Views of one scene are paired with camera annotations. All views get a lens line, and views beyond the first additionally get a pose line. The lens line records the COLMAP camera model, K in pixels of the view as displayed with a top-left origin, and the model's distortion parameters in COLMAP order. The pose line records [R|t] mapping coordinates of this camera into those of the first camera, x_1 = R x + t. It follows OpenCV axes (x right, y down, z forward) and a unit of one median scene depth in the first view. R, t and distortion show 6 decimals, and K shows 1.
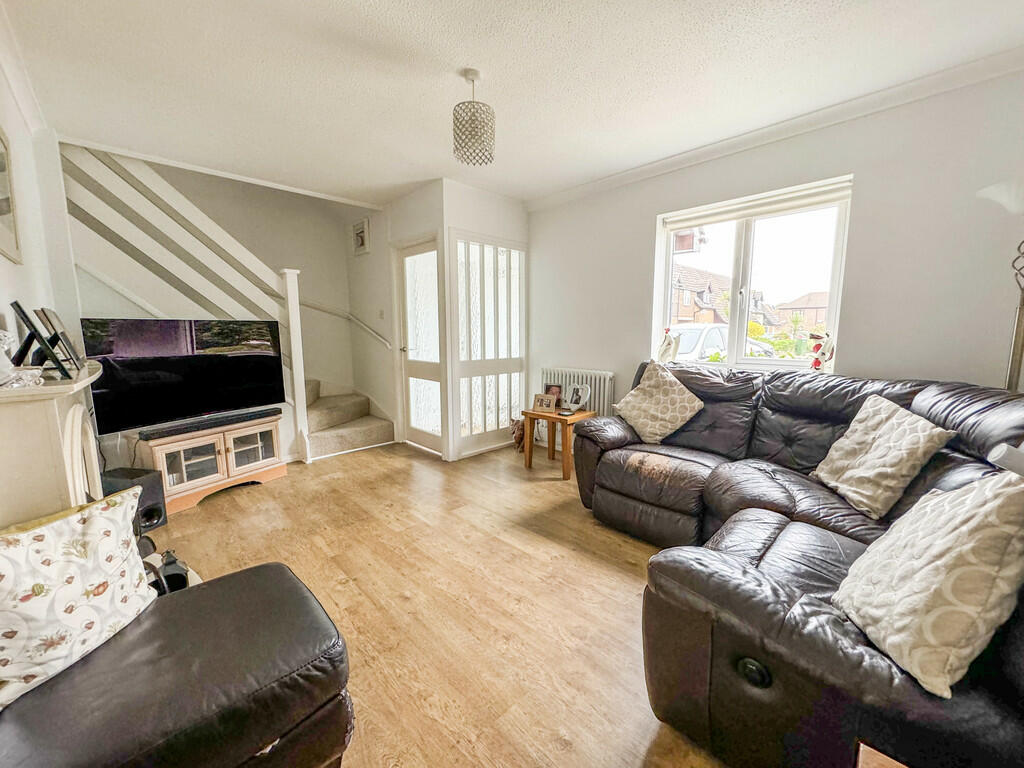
lens RADIAL K [[416.3, 0, 512.0], [0, 416.3, 384.0], [0, 0, 1]] dist [-0.003666, 0.000426]
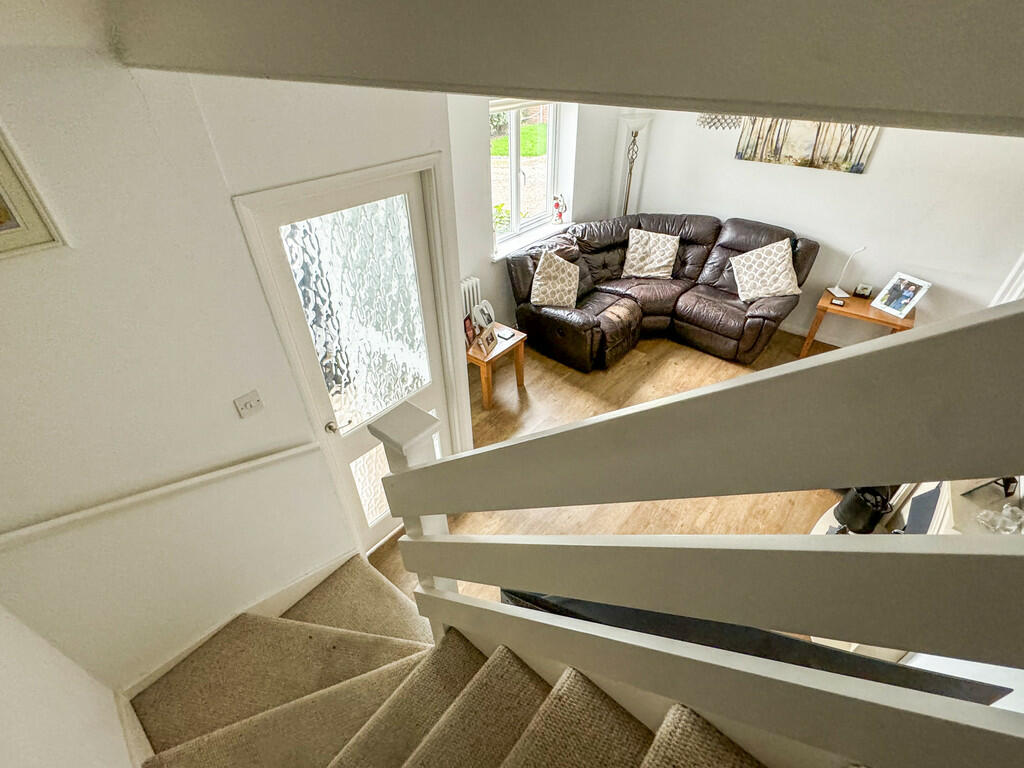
lens RADIAL K [[427.1, 0, 512.0], [0, 427.1, 384.0], [0, 0, 1]] dist [-0.001587, -0.000043]
pose [[-0.102777, -0.608540, 0.786840, -1.269851], [0.137172, 0.774800, 0.617146, -0.790546], [-0.985201, 0.171361, 0.003843, 1.723025]]
